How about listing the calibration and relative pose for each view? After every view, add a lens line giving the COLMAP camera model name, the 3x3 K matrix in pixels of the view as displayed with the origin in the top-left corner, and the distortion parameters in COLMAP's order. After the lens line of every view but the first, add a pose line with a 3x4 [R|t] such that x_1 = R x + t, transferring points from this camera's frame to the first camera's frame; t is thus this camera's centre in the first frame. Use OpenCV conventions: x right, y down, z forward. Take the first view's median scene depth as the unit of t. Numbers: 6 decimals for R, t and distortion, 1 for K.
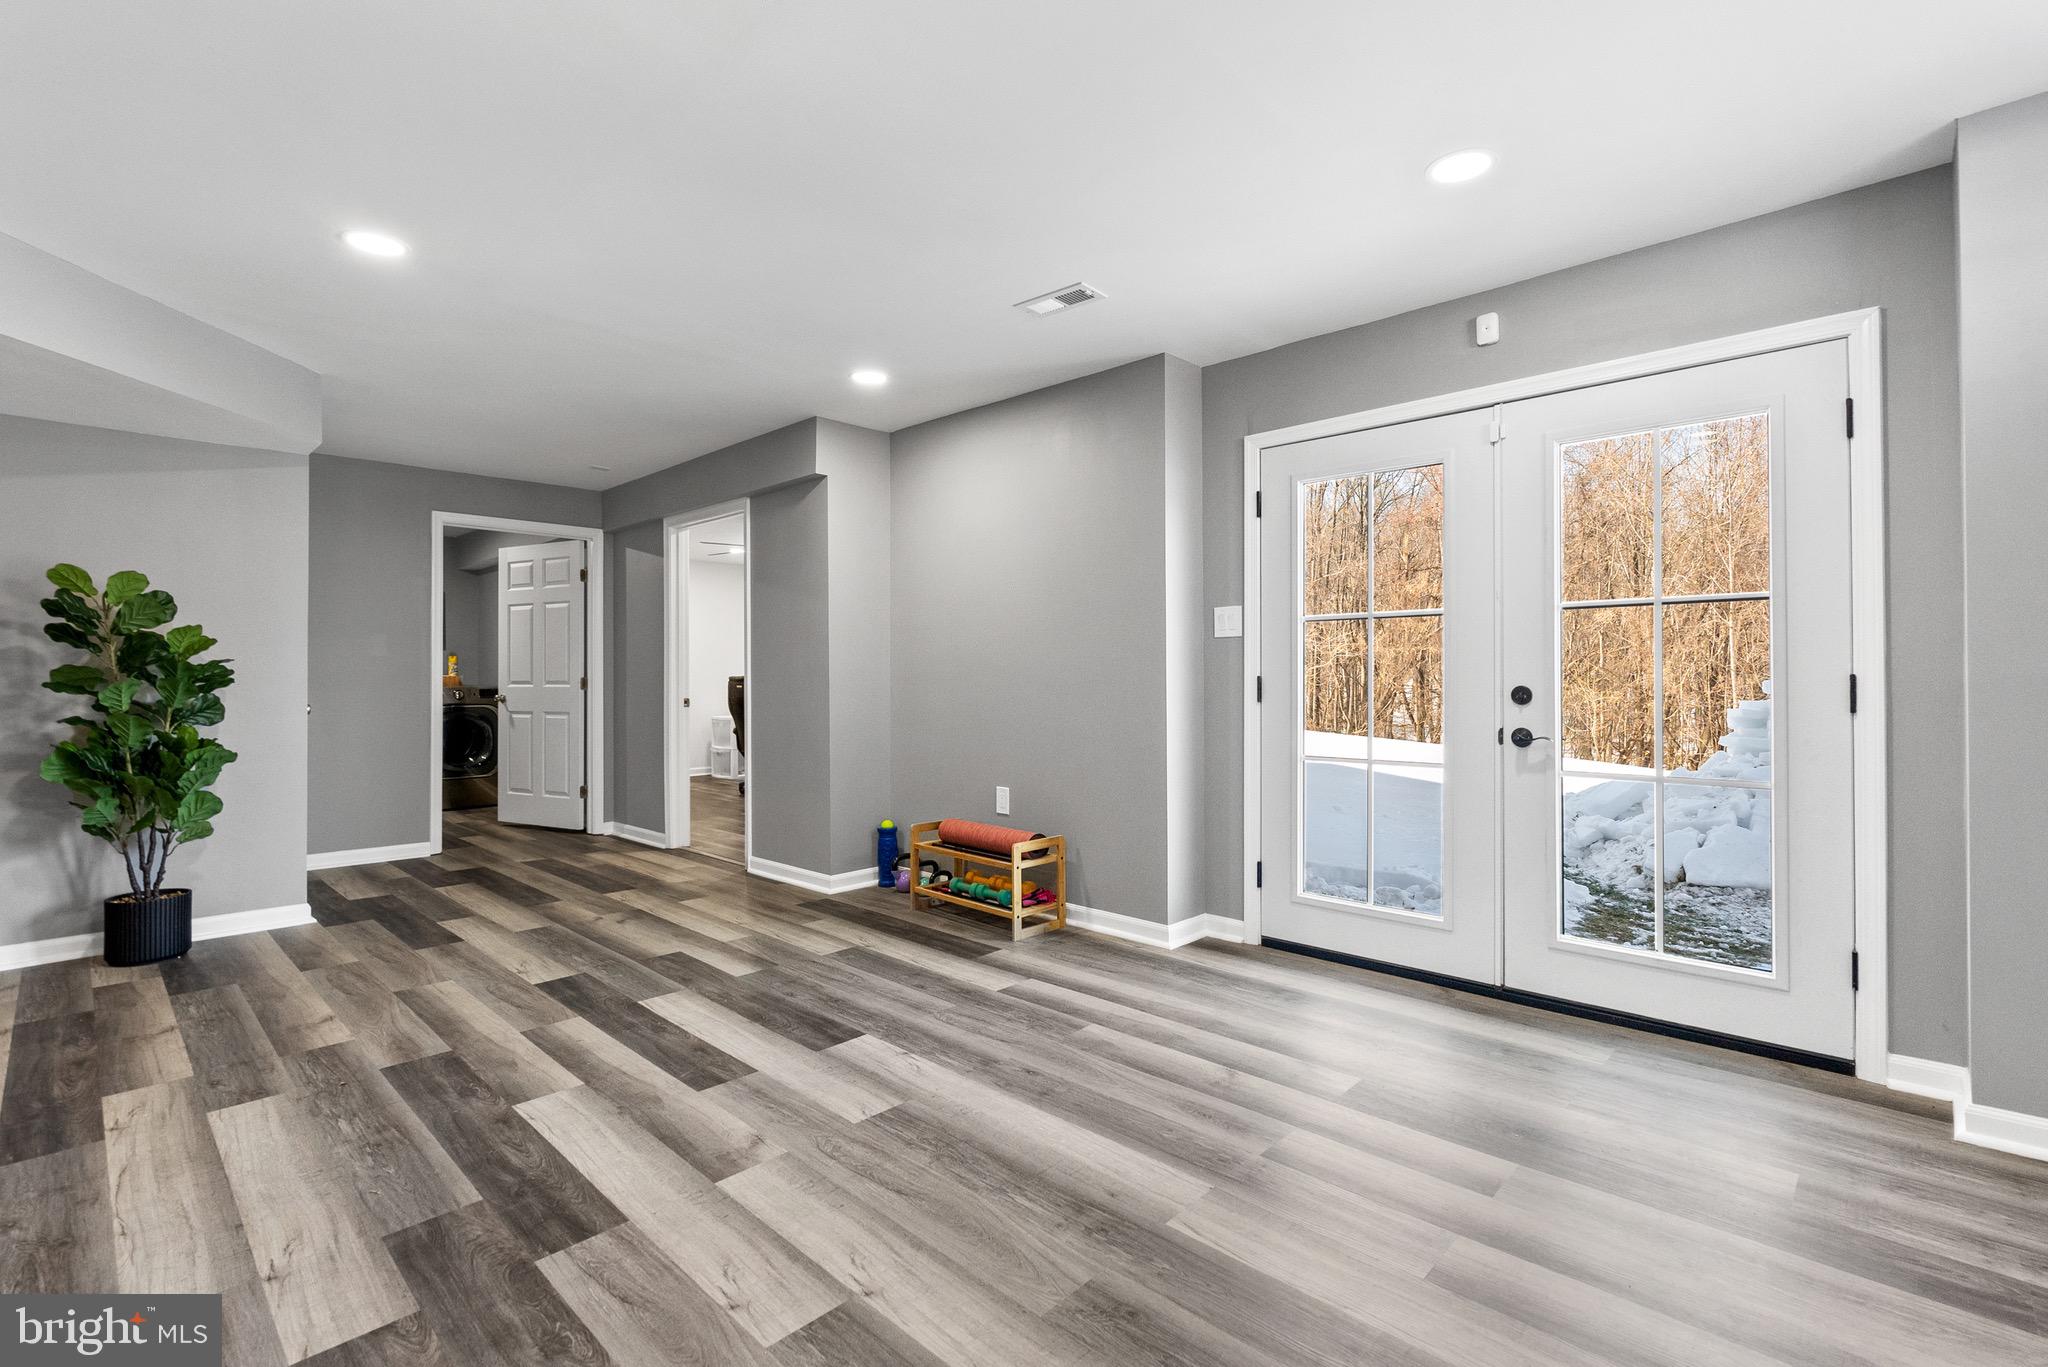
lens RADIAL K [[933.2, 0, 1023.2], [0, 933.2, 669.4], [0, 0, 1]] dist [-0.002928, -0.000869]
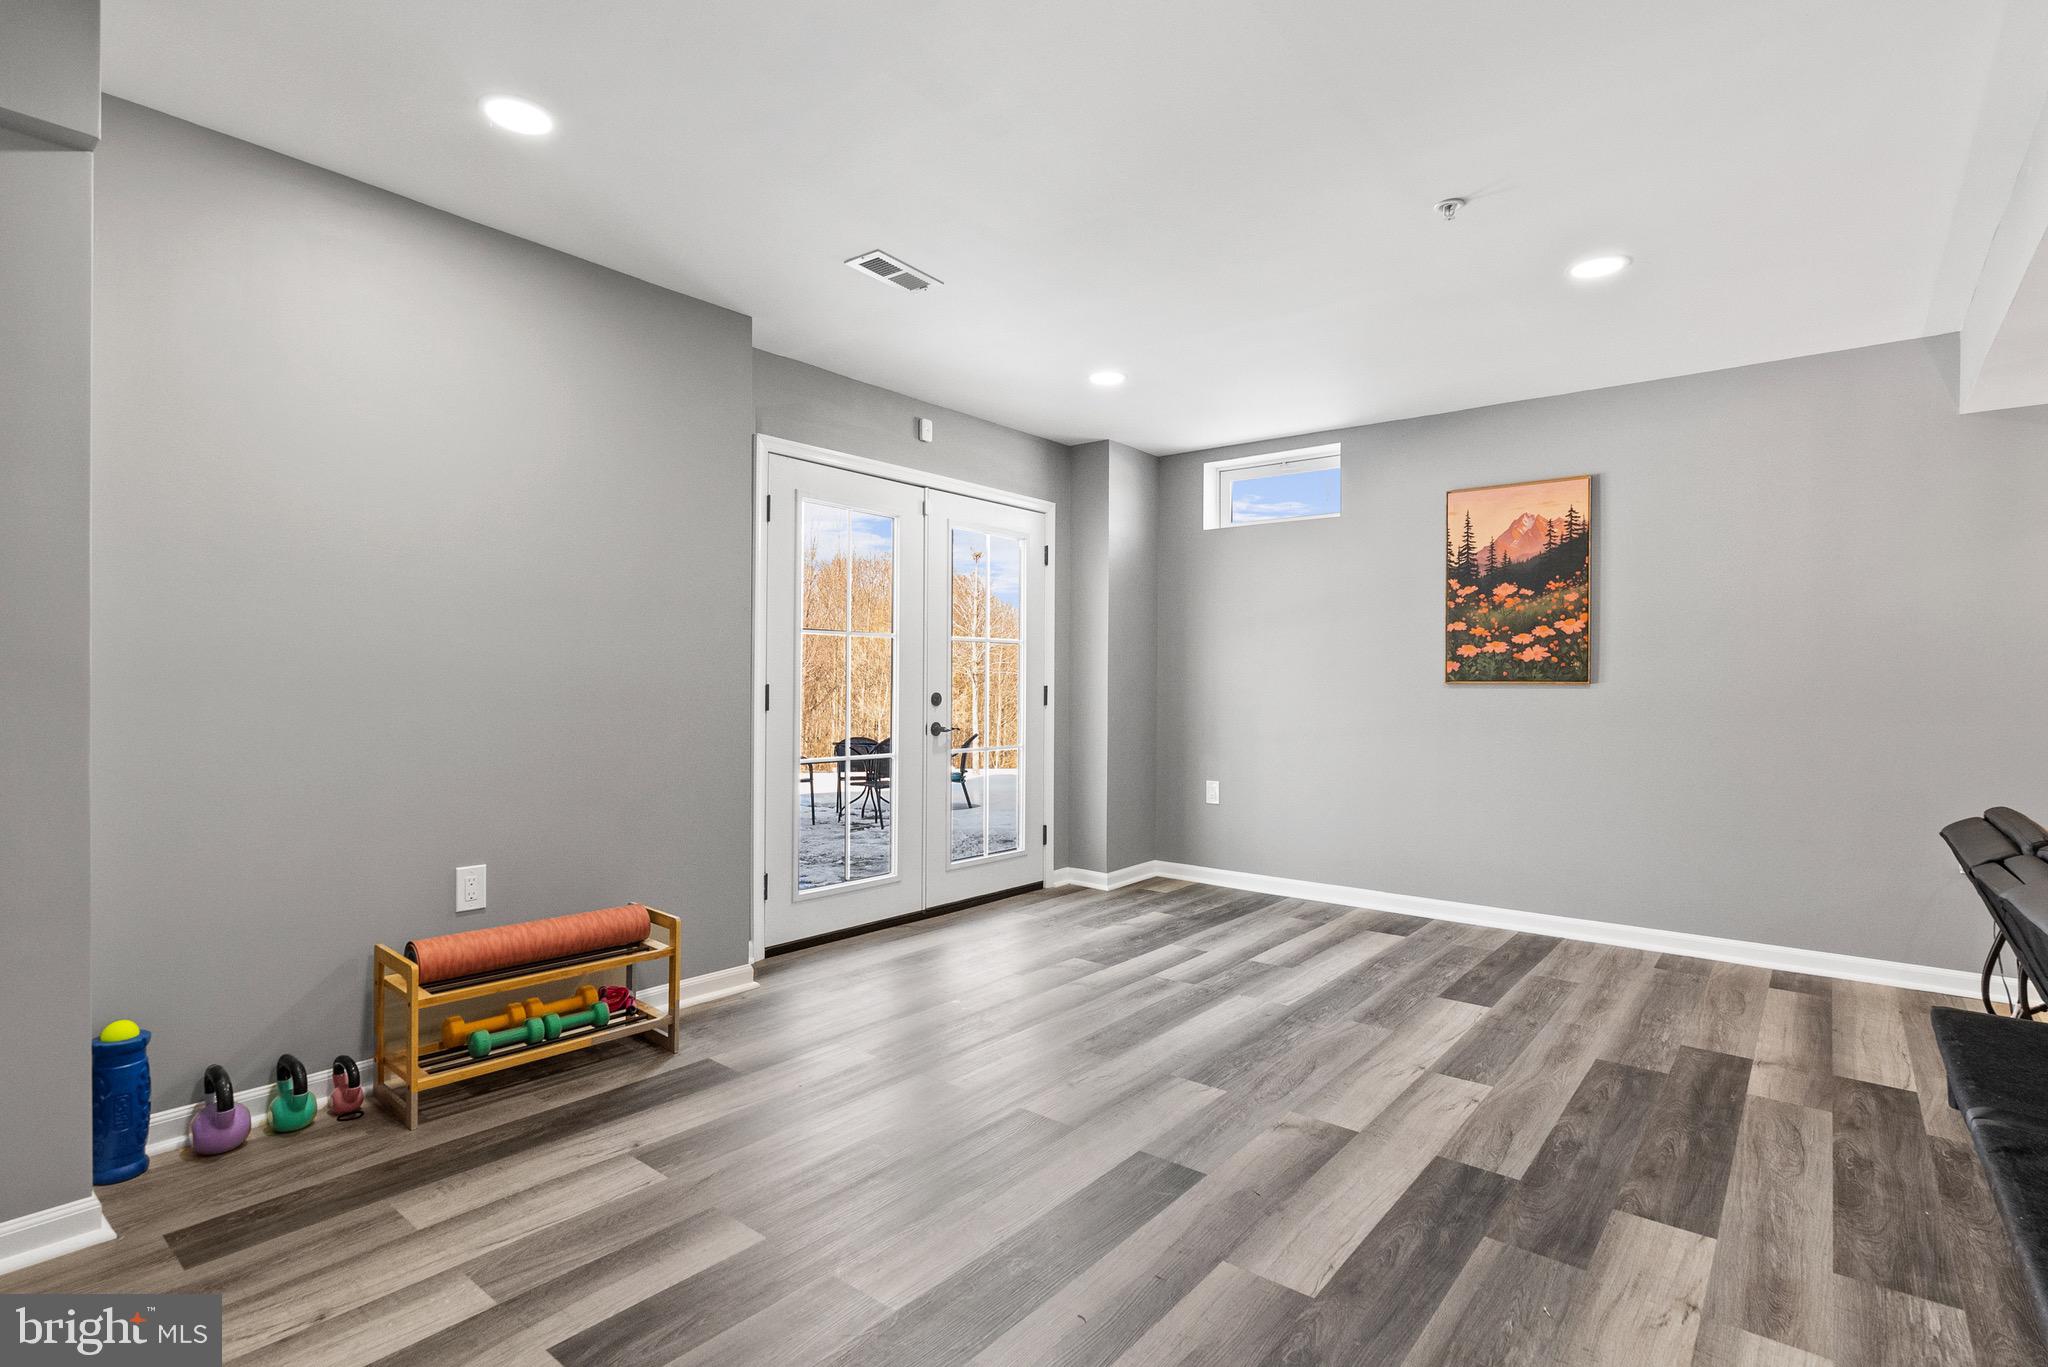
lens RADIAL K [[990.7, 0, 1033.4], [0, 990.7, 691.7], [0, 0, 1]] dist [-0.011177, 0.000907]
pose [[-0.090906, -0.004705, 0.995848, -1.306333], [-0.013962, 0.999897, 0.003450, 0.012260], [-0.995762, -0.013590, -0.090962, 1.322904]]
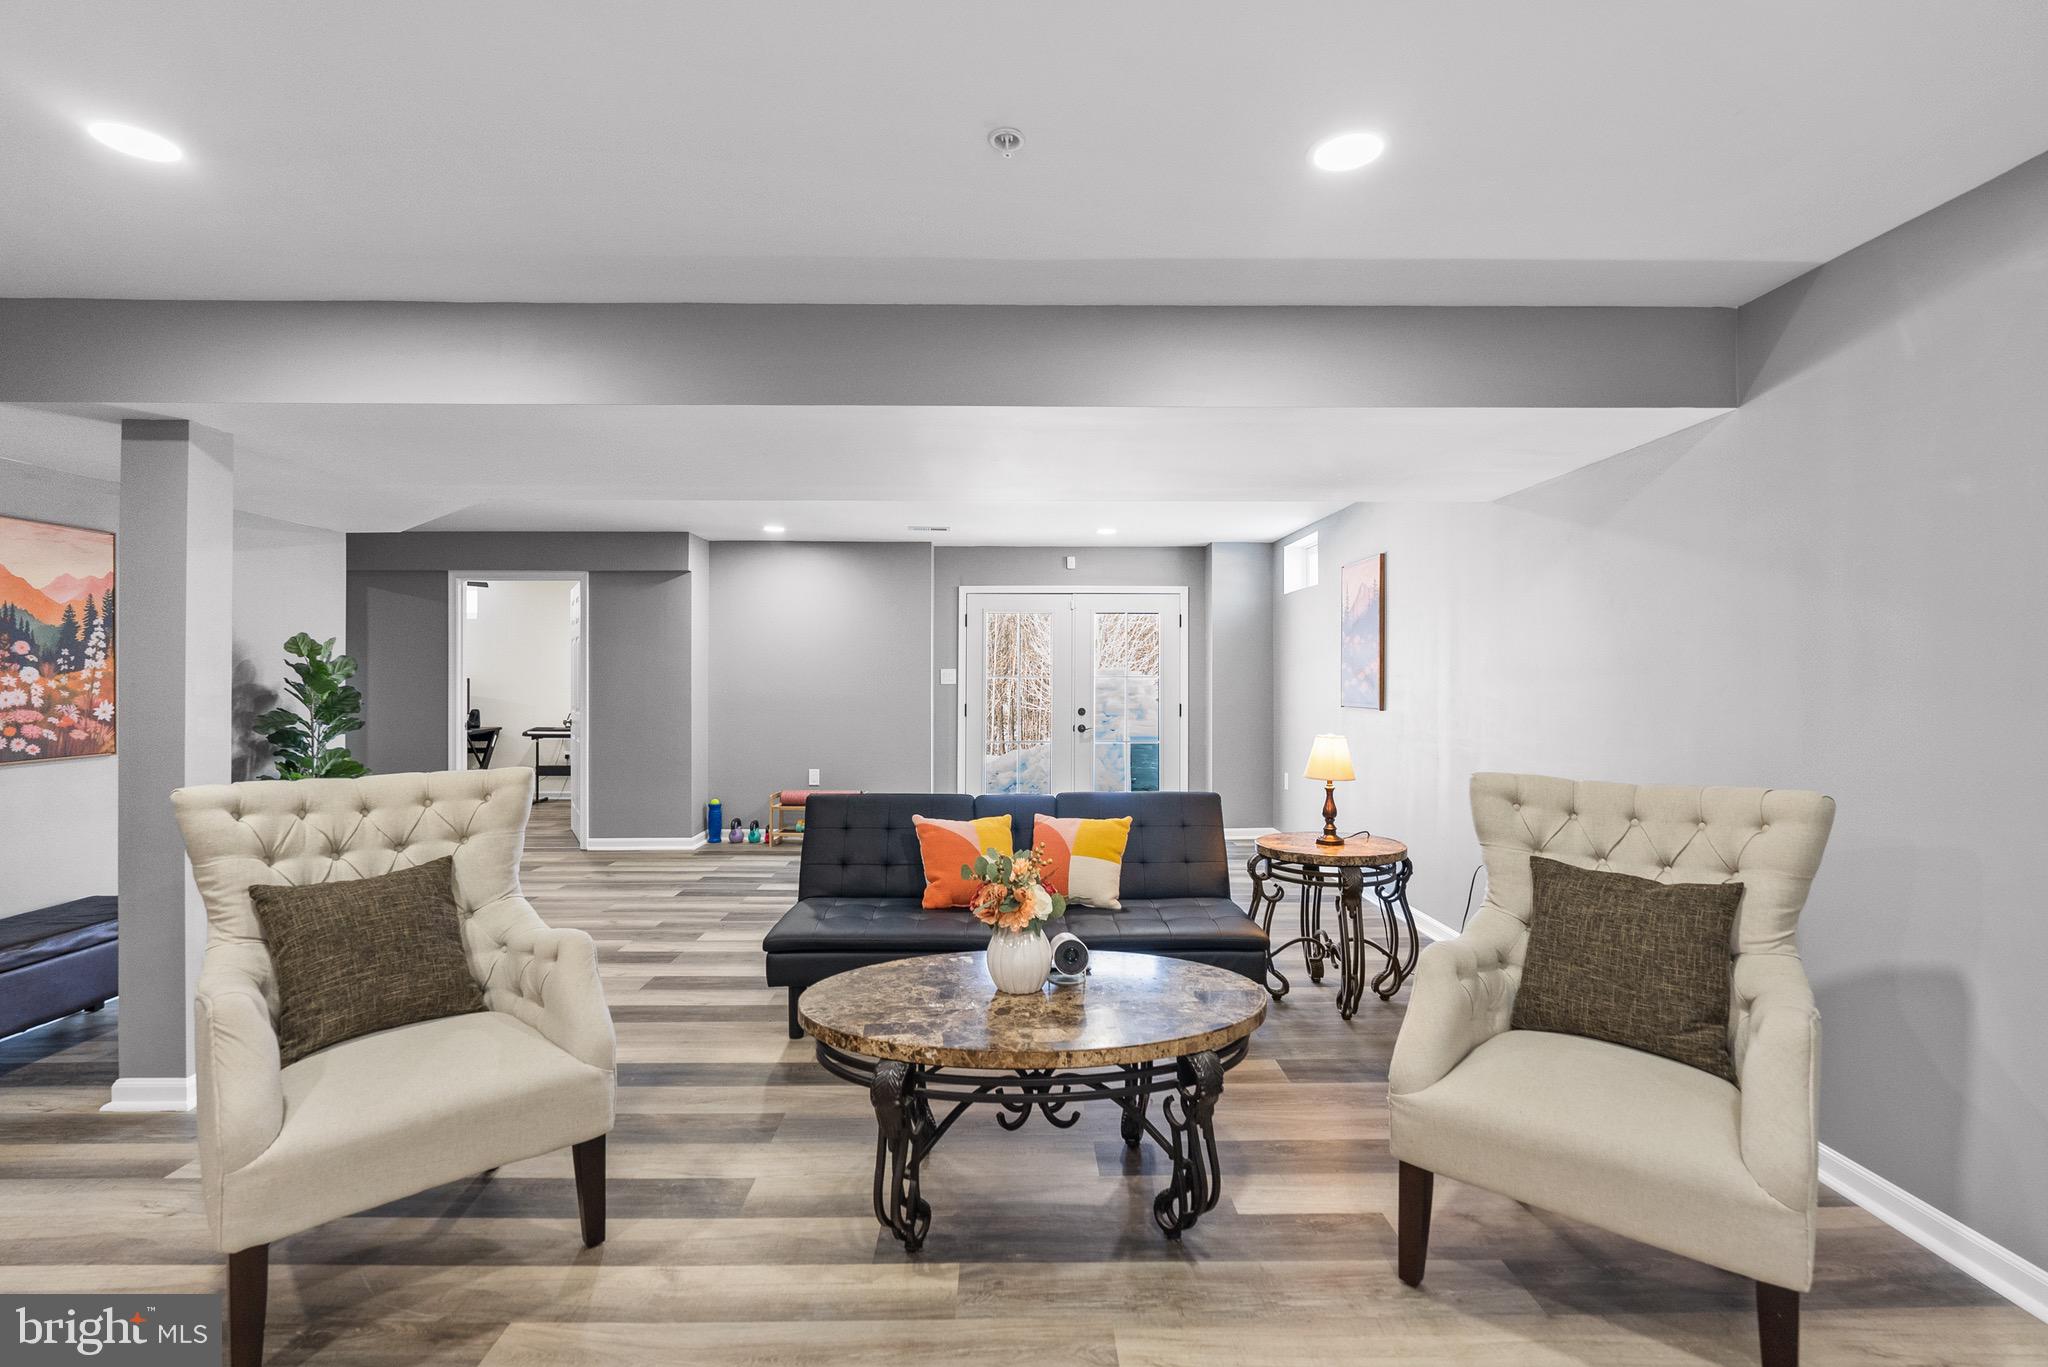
lens RADIAL K [[921.1, 0, 1024.0], [0, 921.1, 683.5], [0, 0, 1]] dist [-0.007164, 0.000031]
pose [[0.701284, 0.000885, 0.712882, -1.795670], [-0.008661, 0.999936, 0.007279, -0.086800], [-0.712830, -0.011278, 0.701246, -0.840525]]
